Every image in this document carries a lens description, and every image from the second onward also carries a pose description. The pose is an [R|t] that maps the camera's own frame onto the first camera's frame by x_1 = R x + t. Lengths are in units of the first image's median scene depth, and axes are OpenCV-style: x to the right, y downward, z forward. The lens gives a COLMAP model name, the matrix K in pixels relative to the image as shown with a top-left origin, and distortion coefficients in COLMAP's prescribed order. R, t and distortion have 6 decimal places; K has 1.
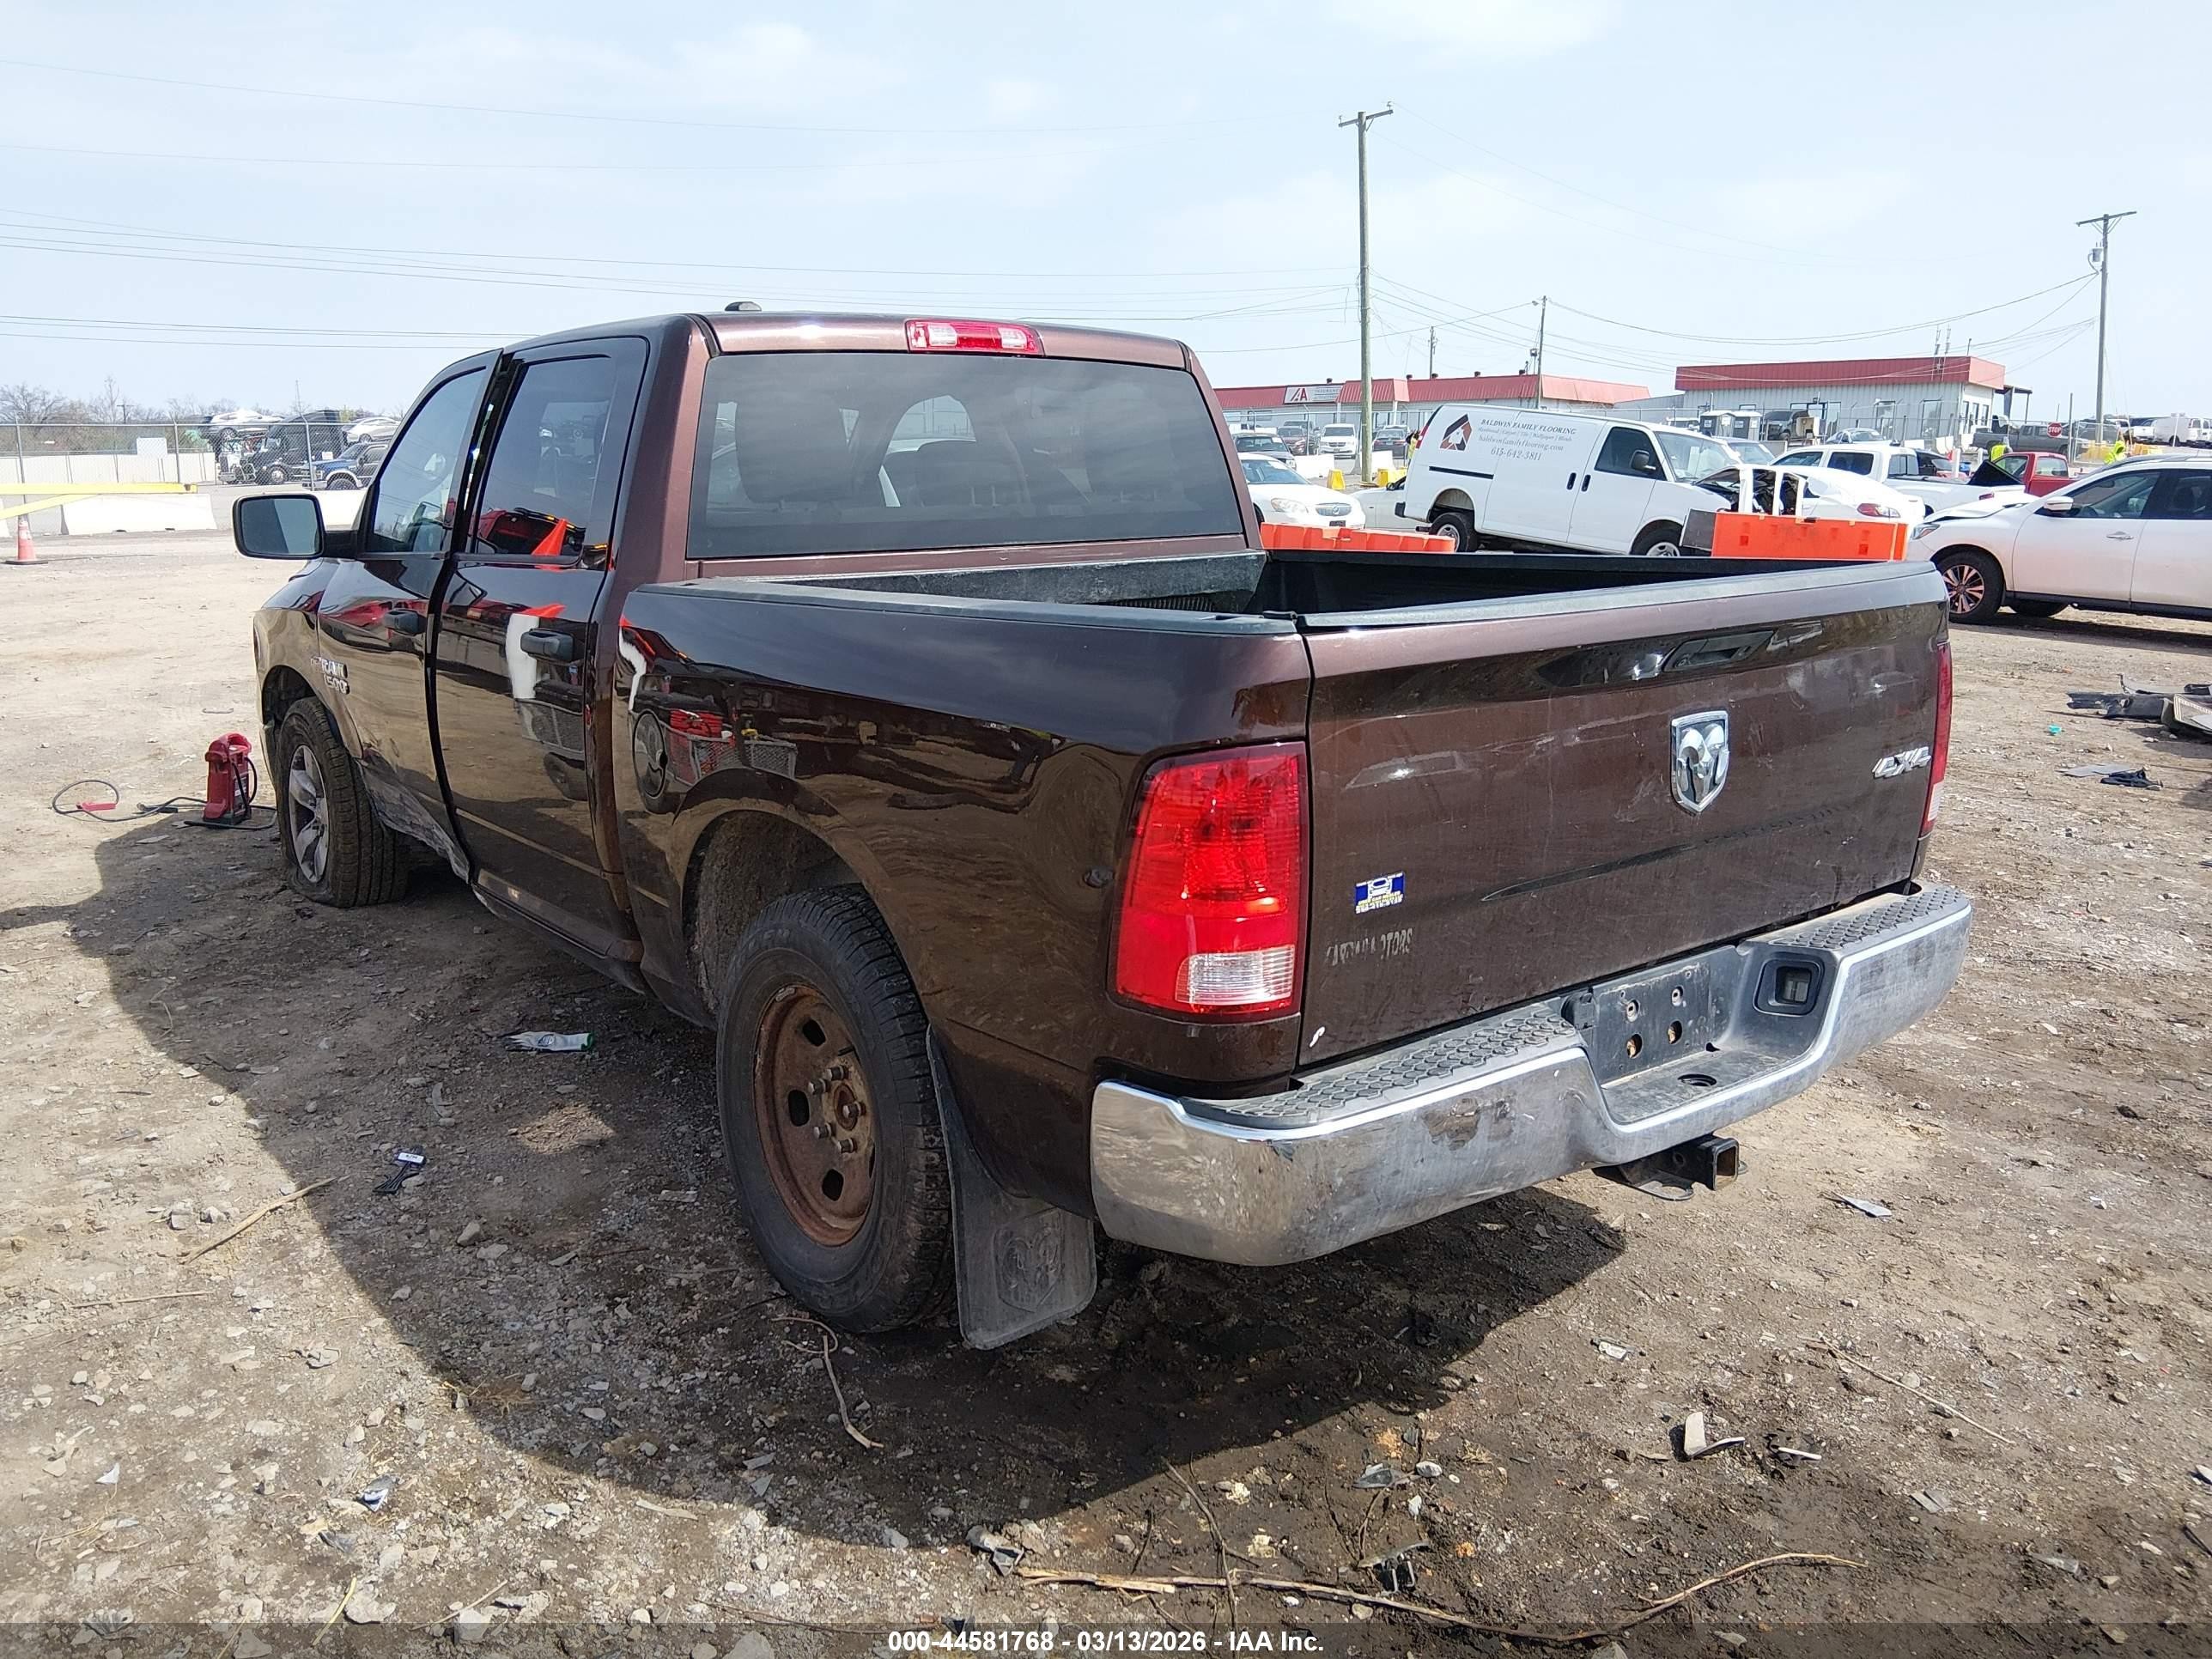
lens RADIAL K [[1649.5, 0, 1117.1], [0, 1649.5, 830.6], [0, 0, 1]] dist [0.097973, -0.166963]
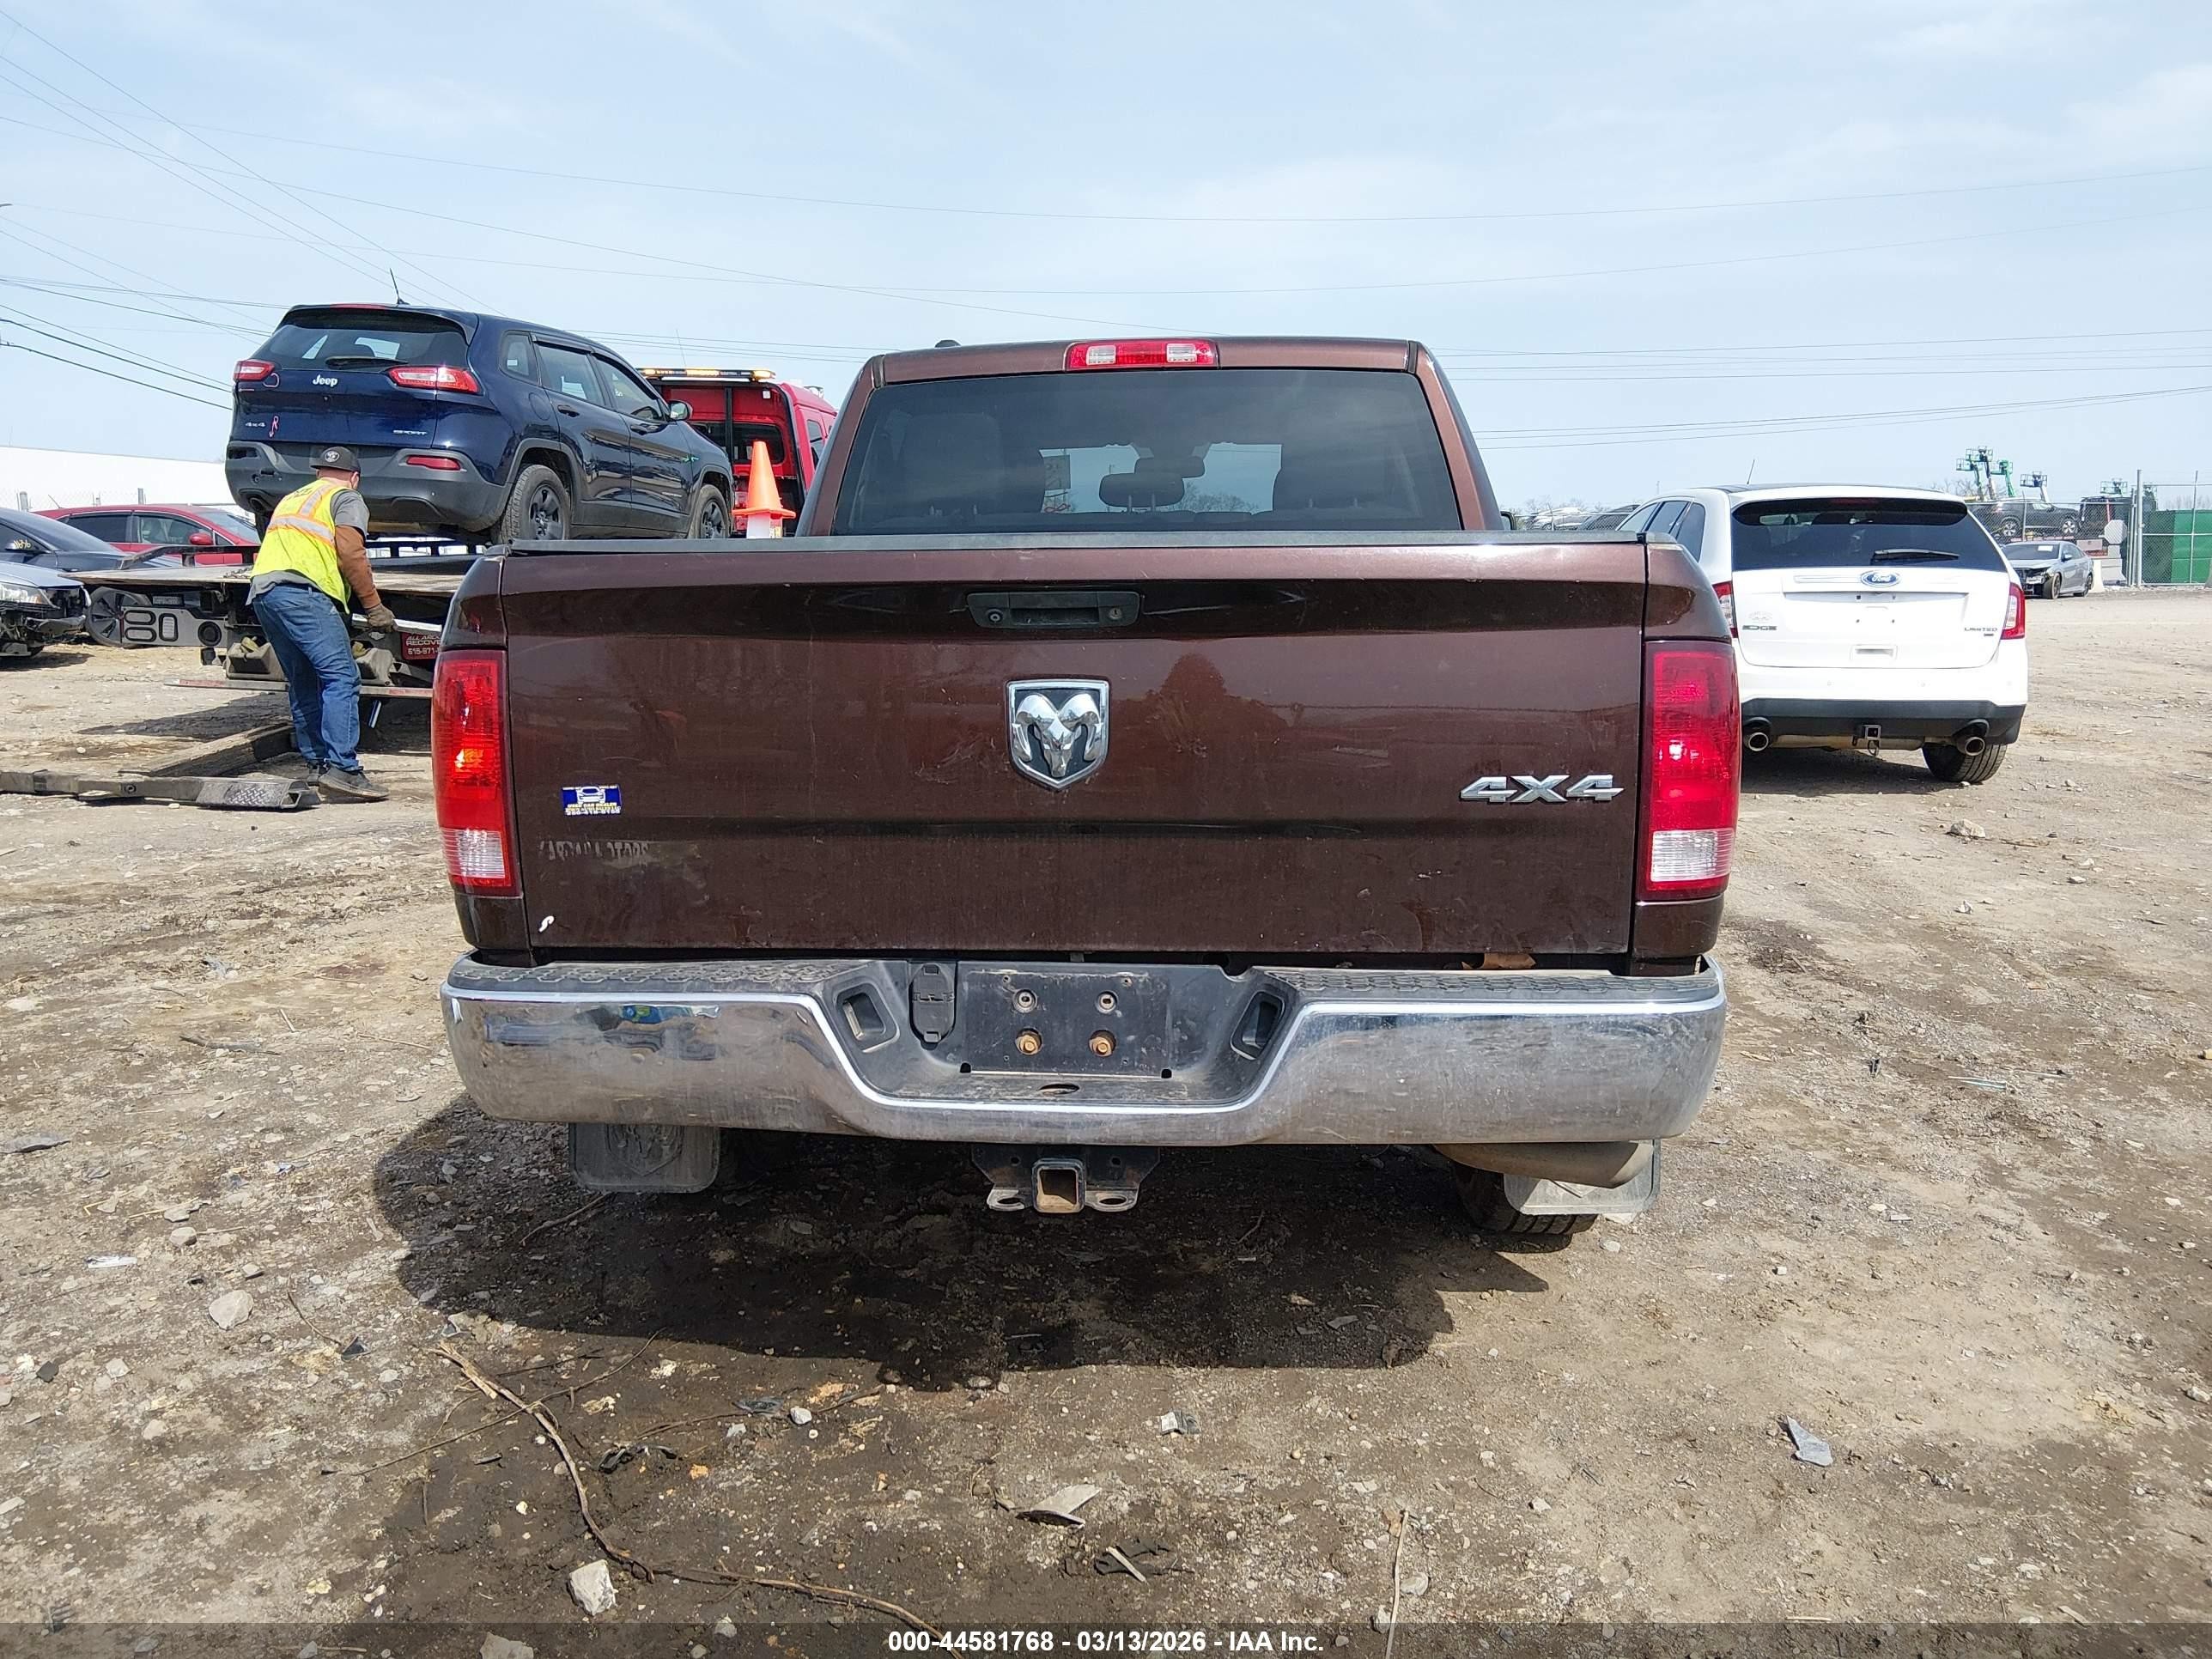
lens RADIAL K [[1661.3, 0, 1106.0], [0, 1661.3, 829.5], [0, 0, 1]] dist [0.104282, -0.182279]
pose [[0.737301, 0.104791, -0.667388, 0.957179], [-0.141052, 0.990002, -0.000381, 0.007641], [0.660675, 0.094418, 0.744710, 0.334005]]
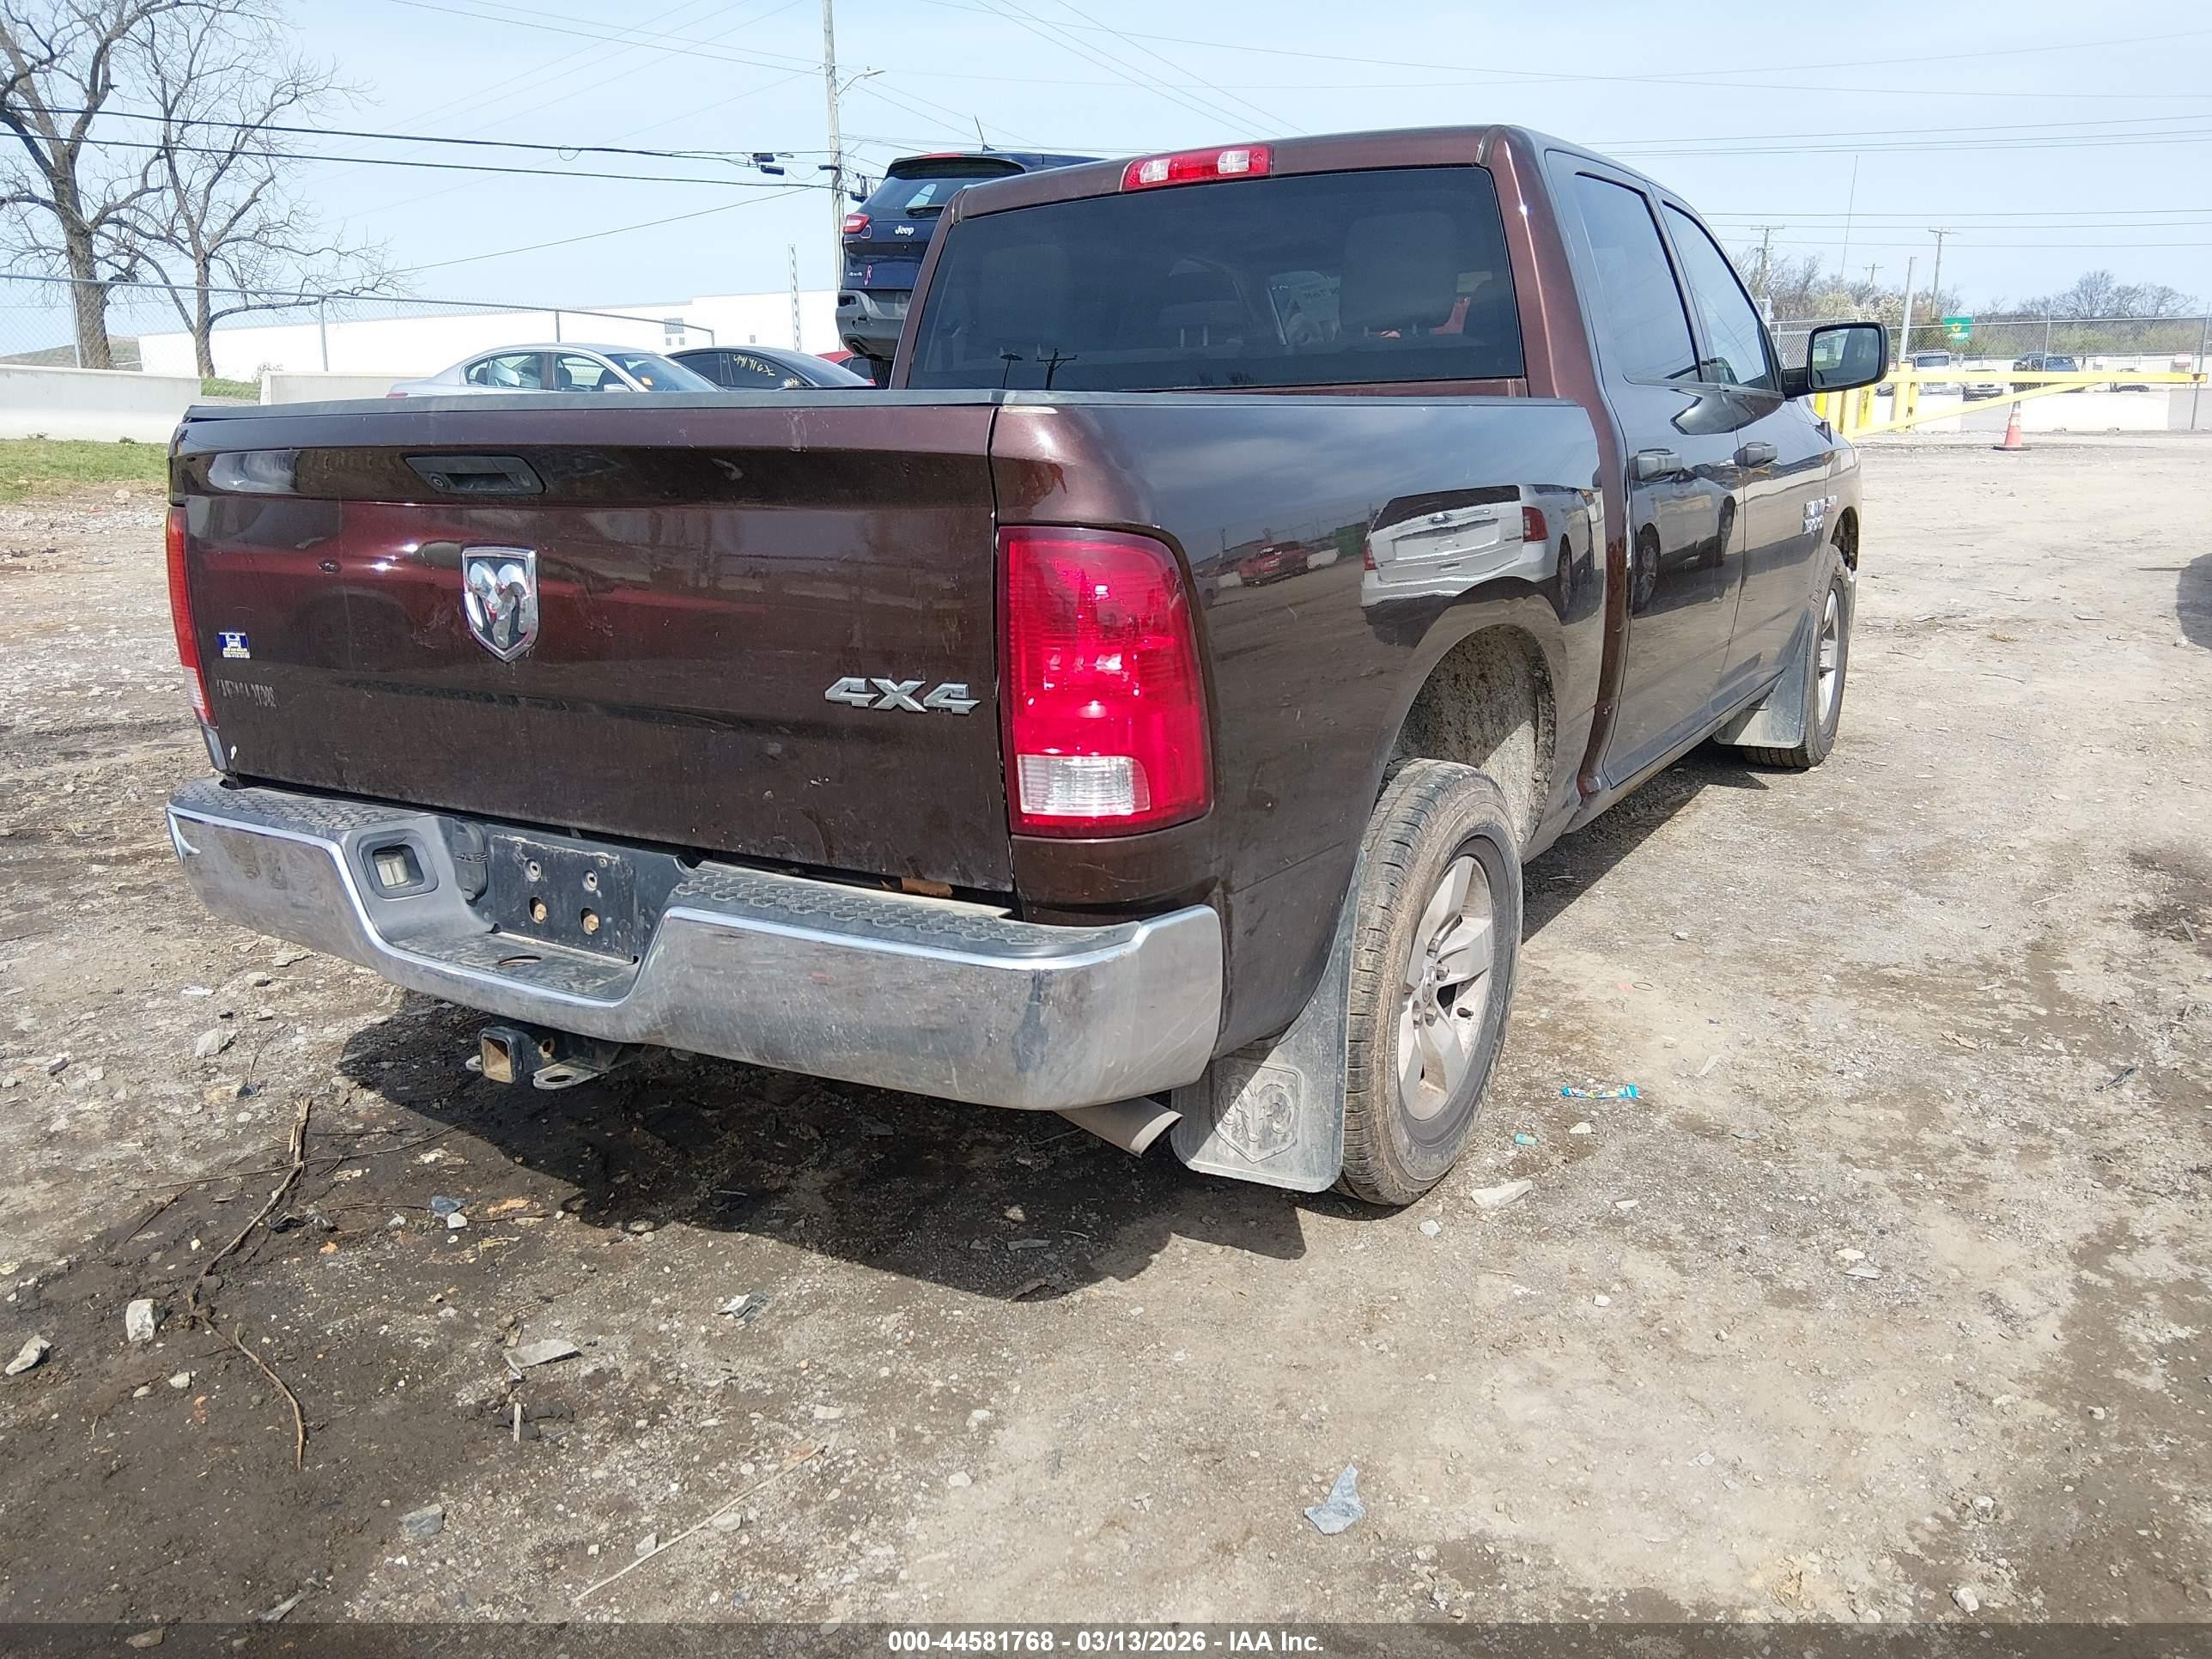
lens RADIAL K [[1649.5, 0, 1117.1], [0, 1649.5, 830.6], [0, 0, 1]] dist [0.097973, -0.166963]
pose [[0.352987, 0.233518, -0.906018, 1.268306], [-0.183076, 0.966873, 0.177876, -0.138654], [0.917542, 0.103082, 0.384045, 0.946609]]
